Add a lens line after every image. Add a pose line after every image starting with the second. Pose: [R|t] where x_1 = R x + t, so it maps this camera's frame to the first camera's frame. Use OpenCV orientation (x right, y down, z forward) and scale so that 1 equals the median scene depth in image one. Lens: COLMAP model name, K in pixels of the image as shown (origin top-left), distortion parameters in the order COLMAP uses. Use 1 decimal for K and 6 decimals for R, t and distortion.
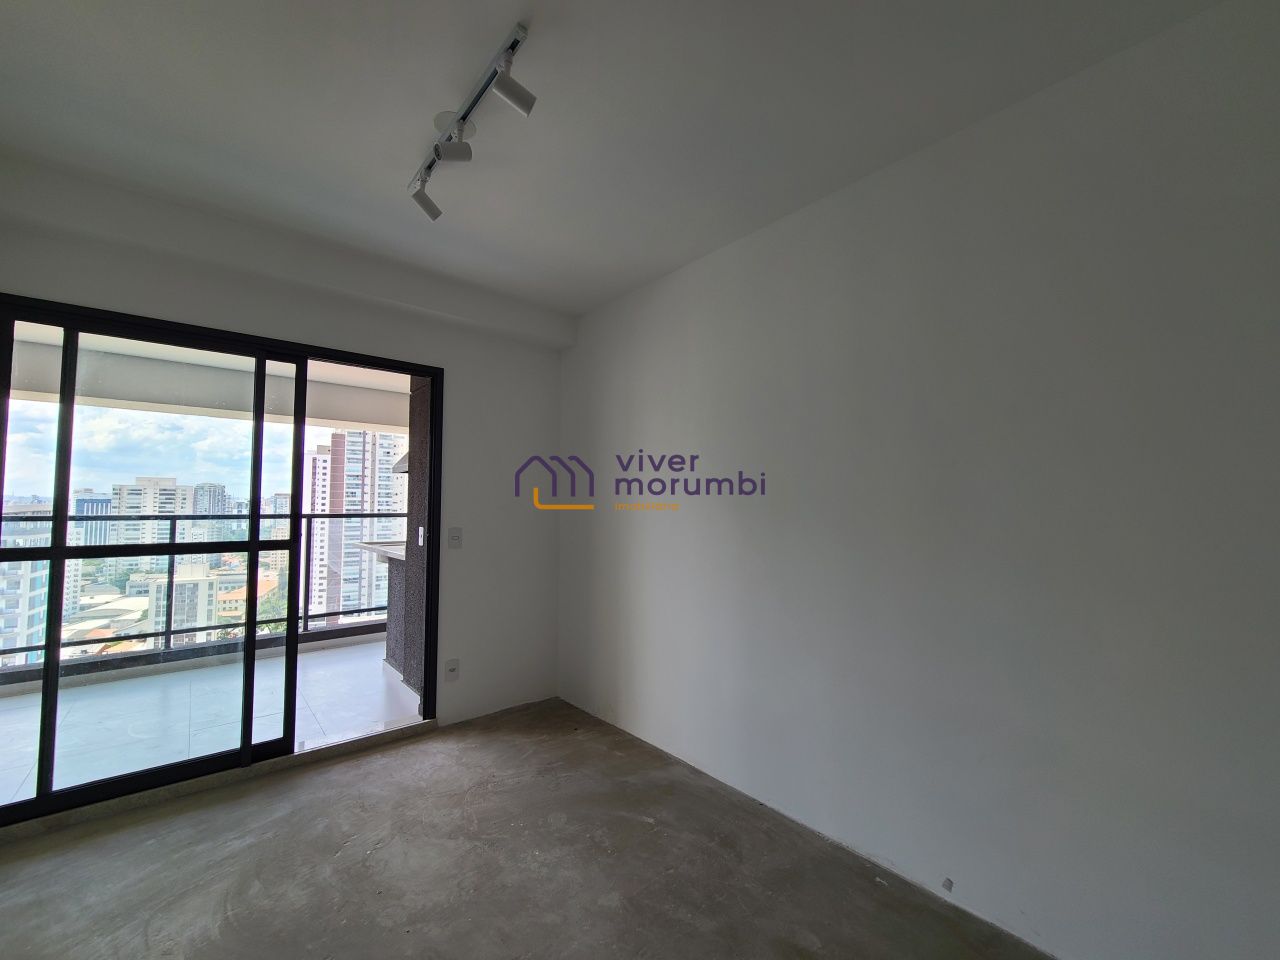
lens RADIAL K [[520.7, 0, 631.9], [0, 520.7, 482.2], [0, 0, 1]] dist [-0.002858, 0.001099]
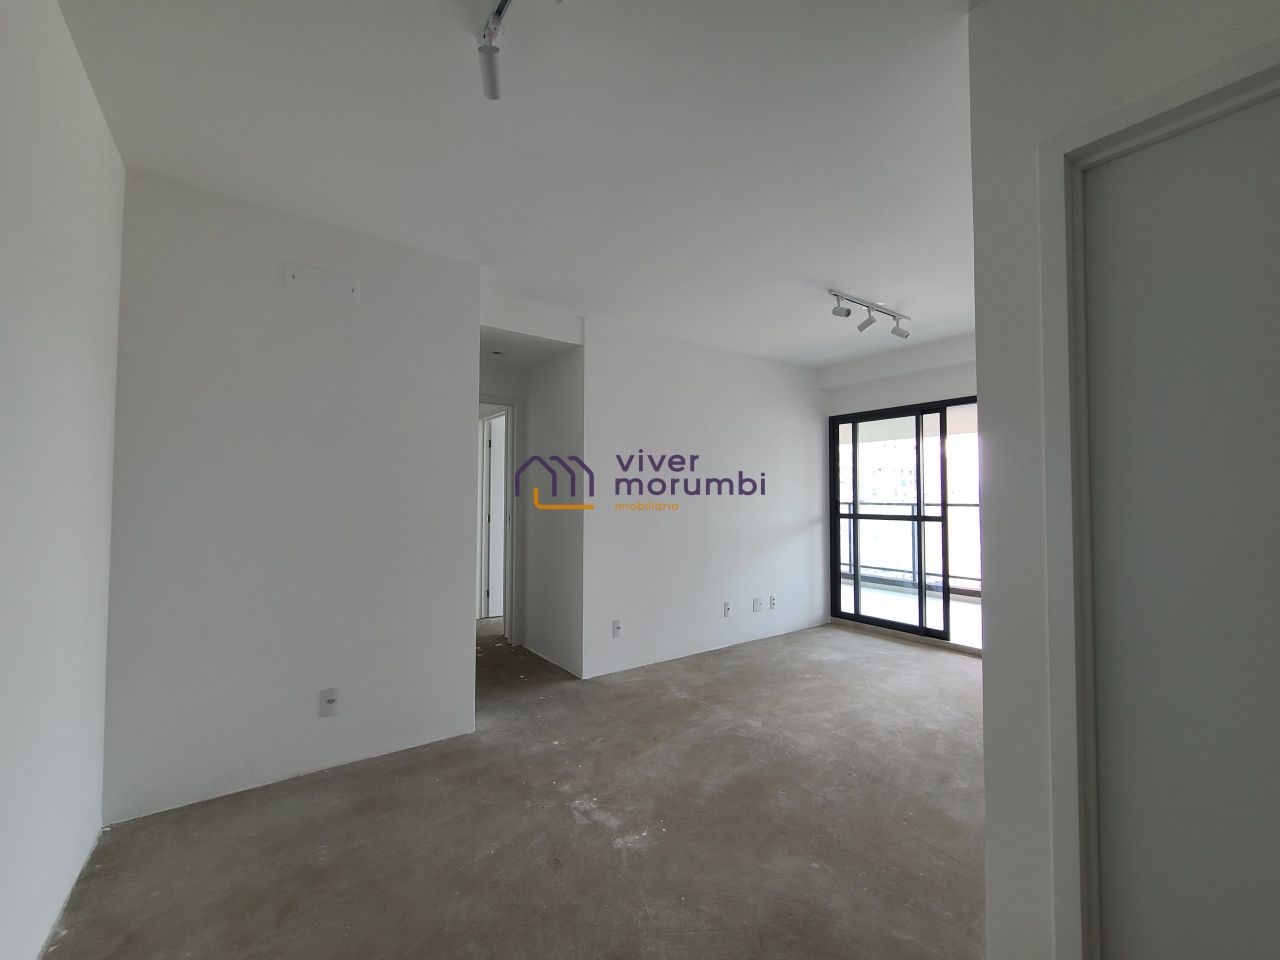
lens RADIAL K [[520.7, 0, 636.2], [0, 520.7, 479.1], [0, 0, 1]] dist [-0.002858, 0.001099]
pose [[-0.073779, -0.042435, -0.996371, 0.806475], [0.046611, 0.997856, -0.045950, 0.014655], [0.996185, -0.049832, -0.071643, 0.093412]]
